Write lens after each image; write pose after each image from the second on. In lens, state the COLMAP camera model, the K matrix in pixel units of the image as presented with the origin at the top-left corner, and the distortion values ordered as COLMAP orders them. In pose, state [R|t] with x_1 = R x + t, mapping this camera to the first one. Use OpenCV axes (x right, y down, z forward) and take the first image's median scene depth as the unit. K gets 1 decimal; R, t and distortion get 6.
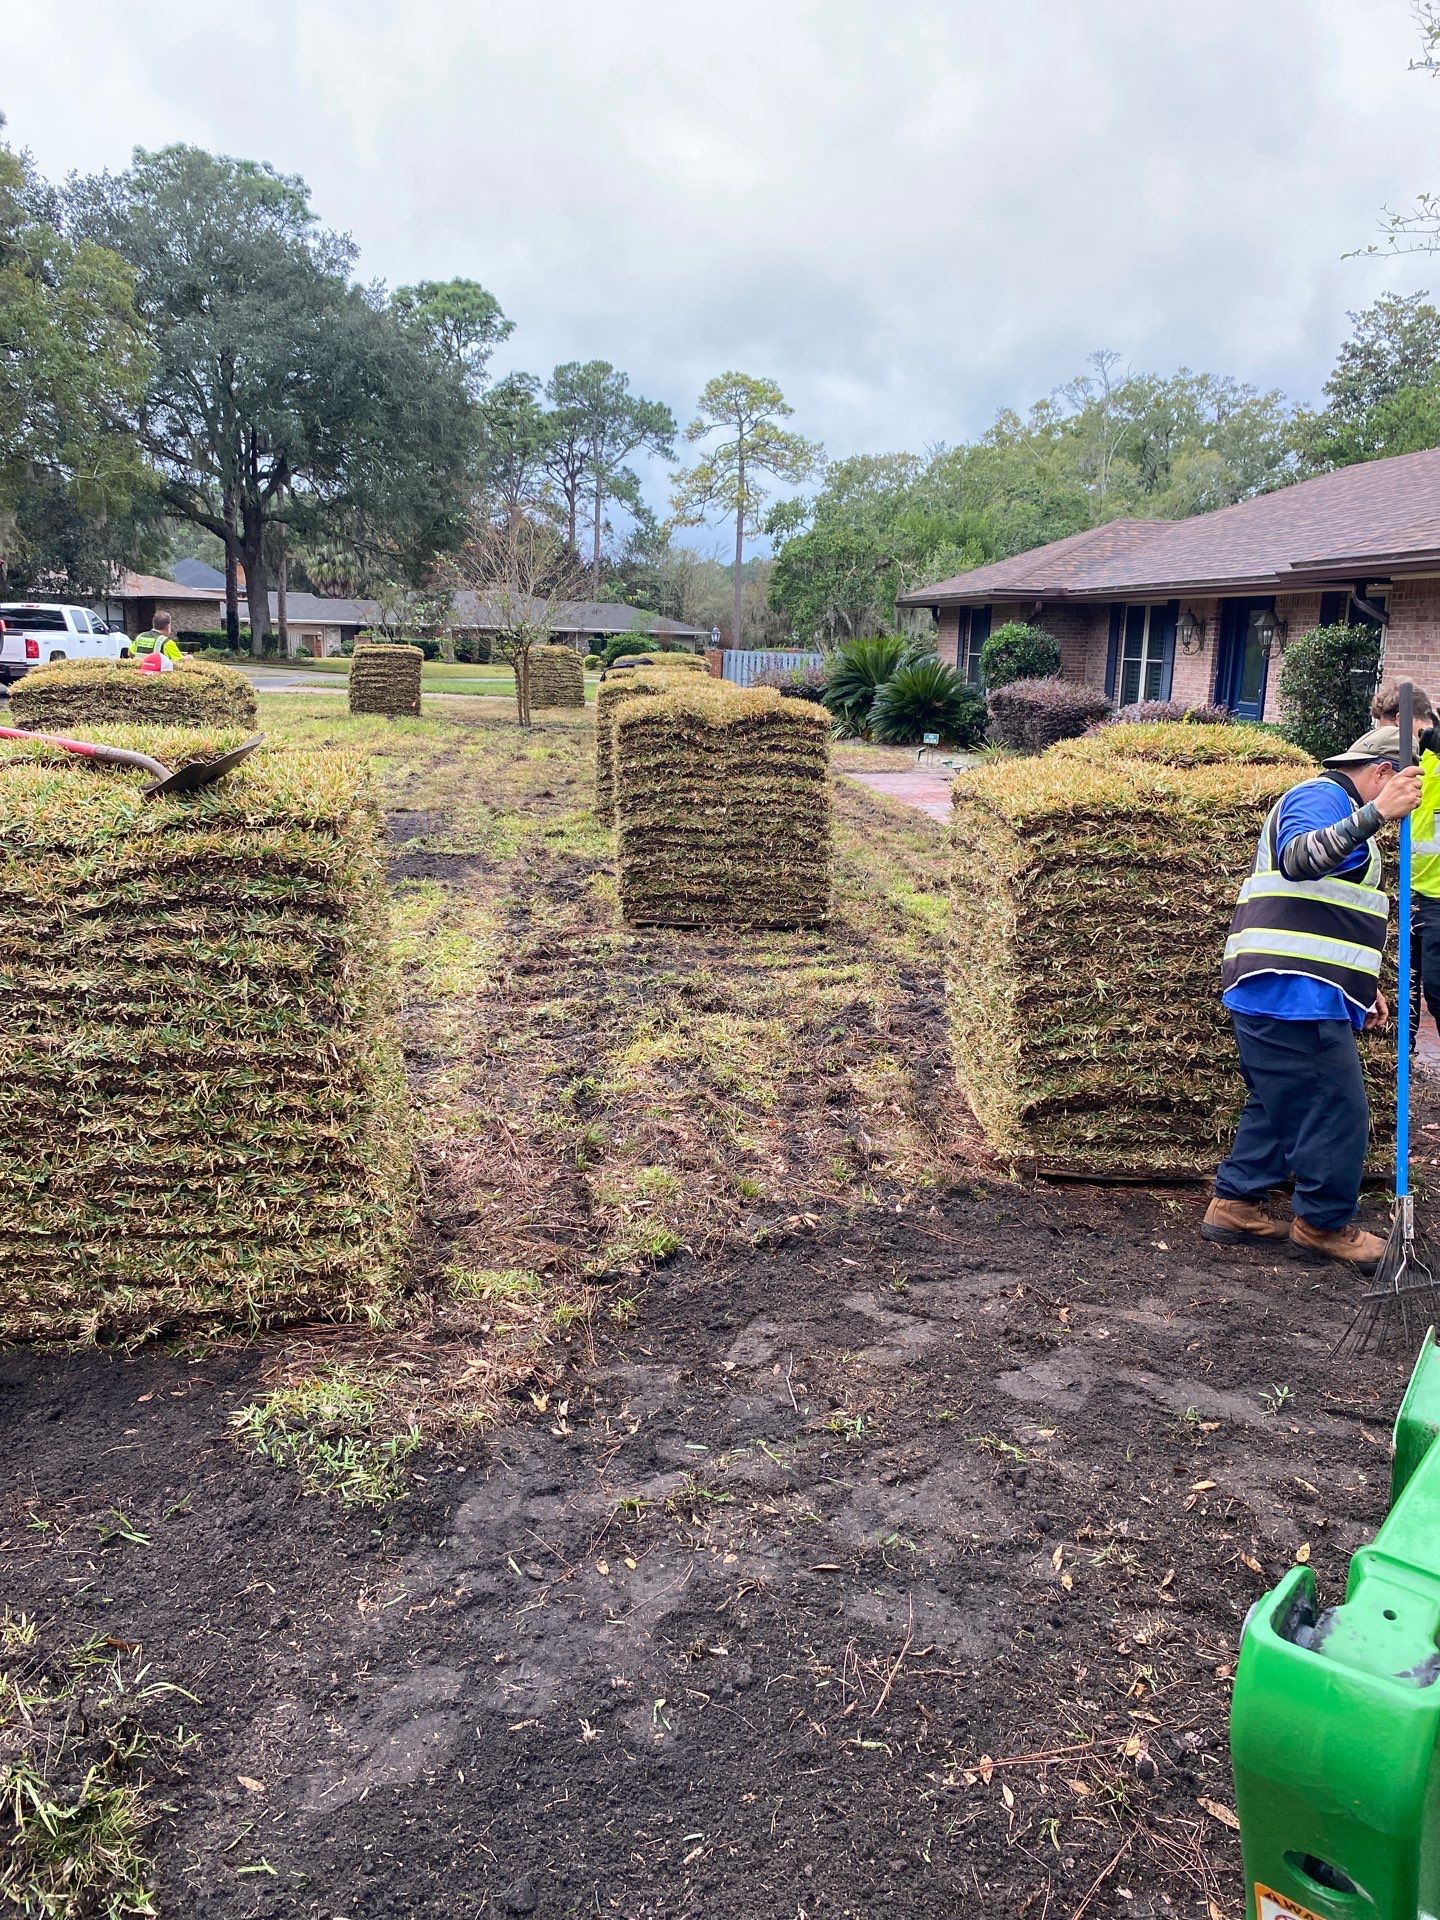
lens RADIAL K [[1453.6, 0, 754.7], [0, 1453.6, 947.1], [0, 0, 1]] dist [0.021487, -0.031916]
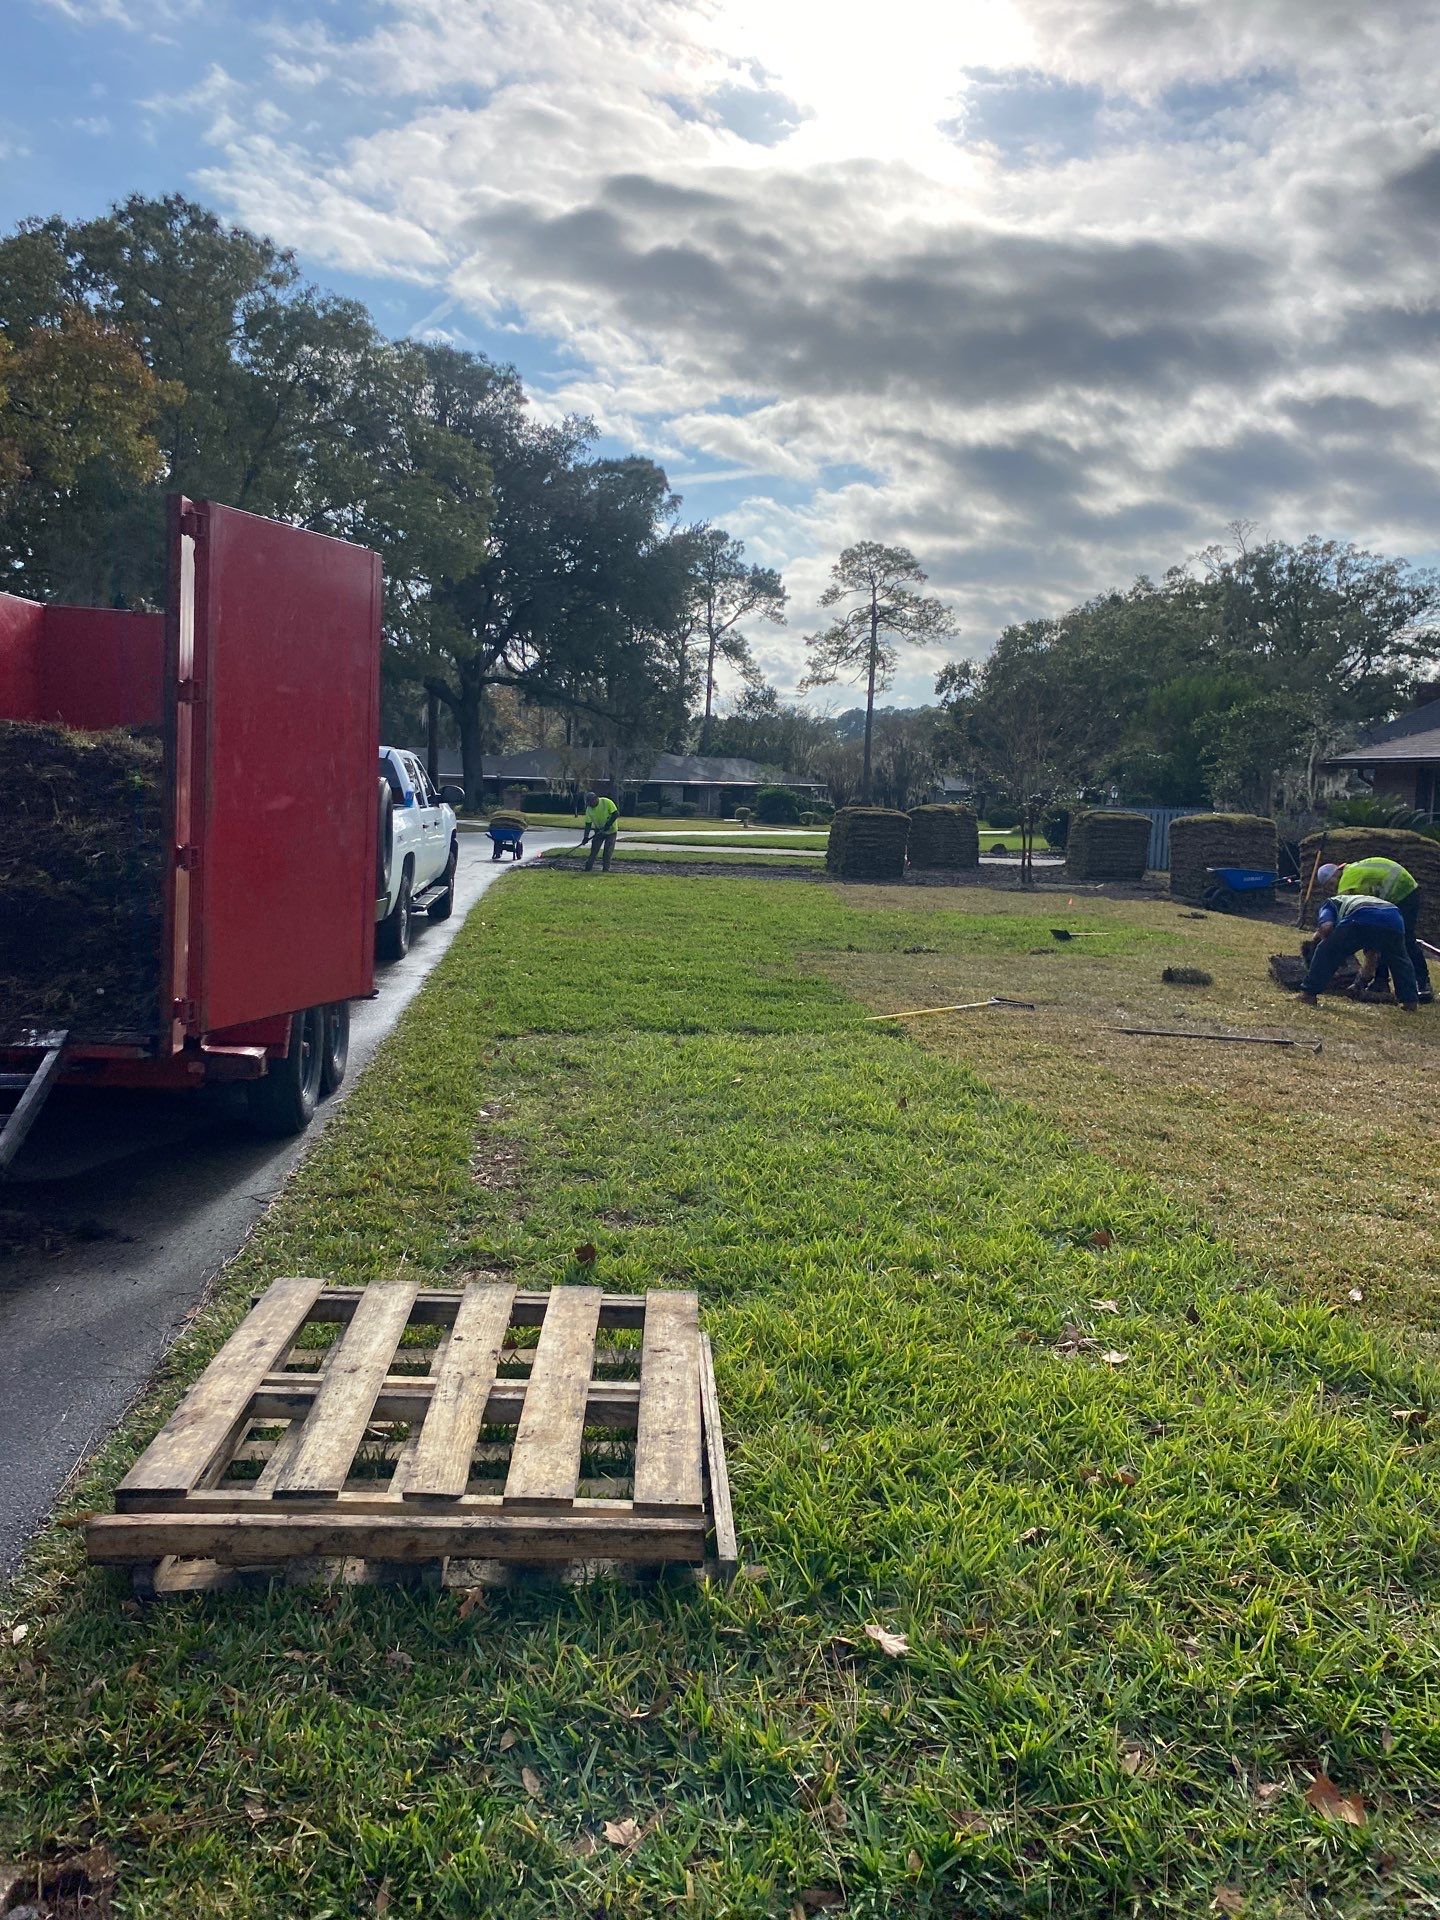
lens RADIAL K [[1453.6, 0, 722.5], [0, 1453.6, 970.0], [0, 0, 1]] dist [0.021487, -0.031916]
pose [[0.999995, -0.001049, -0.002865, -0.116647], [0.000800, 0.996335, -0.085537, -0.000006], [0.002944, 0.085535, 0.996331, -0.011491]]
